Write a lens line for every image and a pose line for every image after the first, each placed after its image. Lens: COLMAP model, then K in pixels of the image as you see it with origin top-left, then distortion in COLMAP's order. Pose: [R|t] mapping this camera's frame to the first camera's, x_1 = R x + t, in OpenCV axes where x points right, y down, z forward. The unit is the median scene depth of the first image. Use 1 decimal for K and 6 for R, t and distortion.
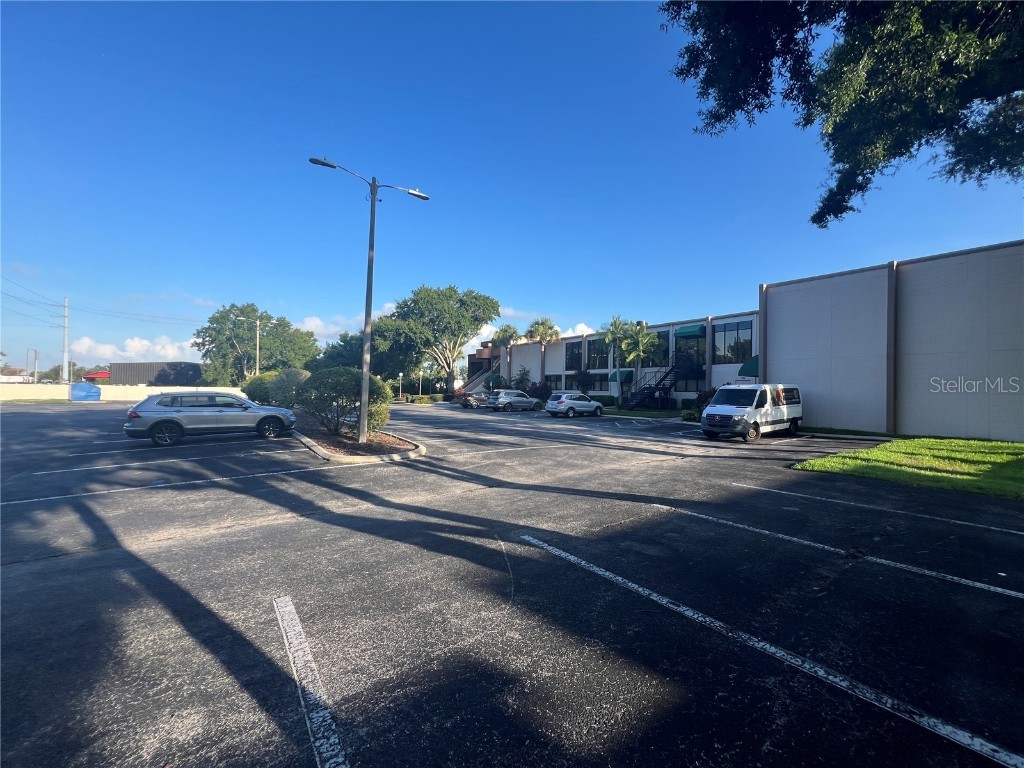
lens RADIAL K [[409.4, 0, 512.0], [0, 409.4, 384.0], [0, 0, 1]] dist [0.001156, 0.000149]
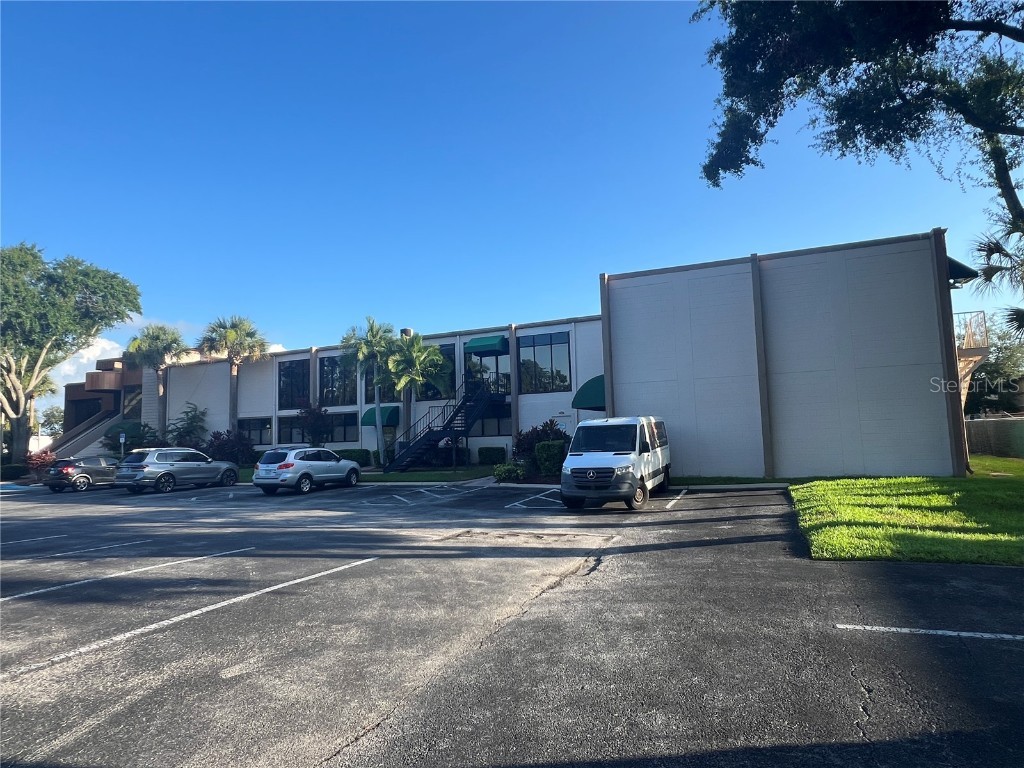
lens RADIAL K [[583.2, 0, 512.0], [0, 583.2, 384.0], [0, 0, 1]] dist [0.001003, -0.000606]
pose [[0.853272, 0.005970, 0.521431, -0.019696], [0.038388, 0.996502, -0.074227, 0.005295], [-0.520051, 0.083352, 0.850059, 0.160691]]
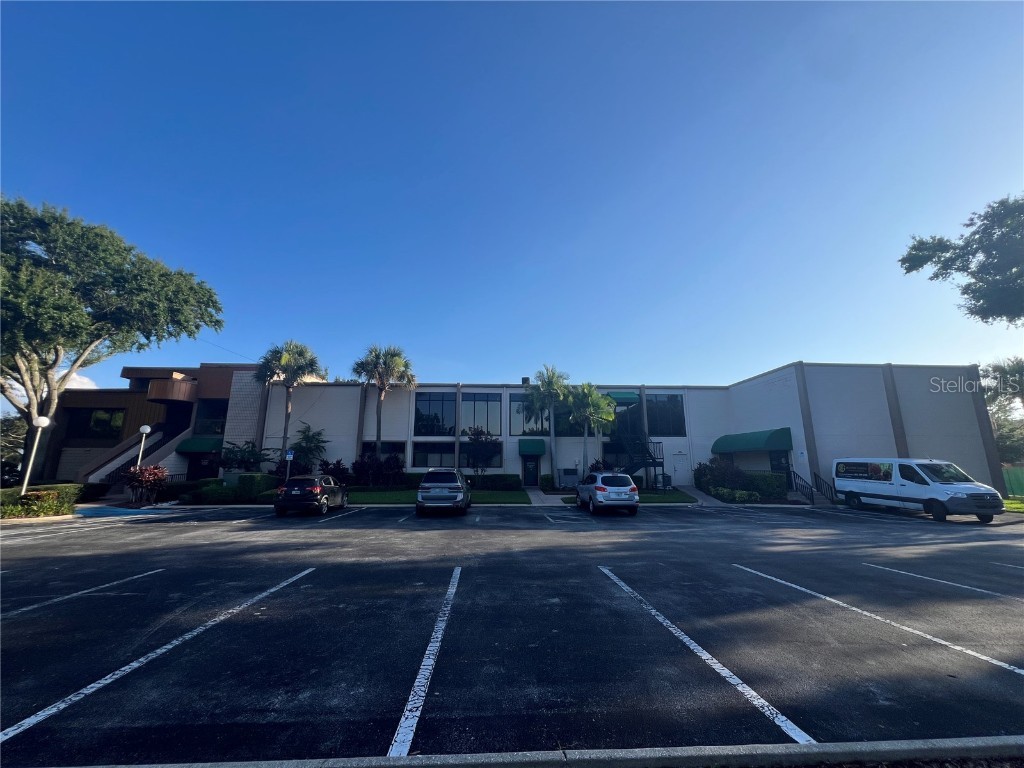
lens RADIAL K [[409.4, 0, 512.0], [0, 409.4, 384.0], [0, 0, 1]] dist [0.001156, 0.000149]
pose [[0.541732, 0.153974, 0.826328, -0.383595], [-0.003295, 0.983460, -0.181093, 0.003205], [-0.840545, 0.095381, 0.533280, 0.639806]]
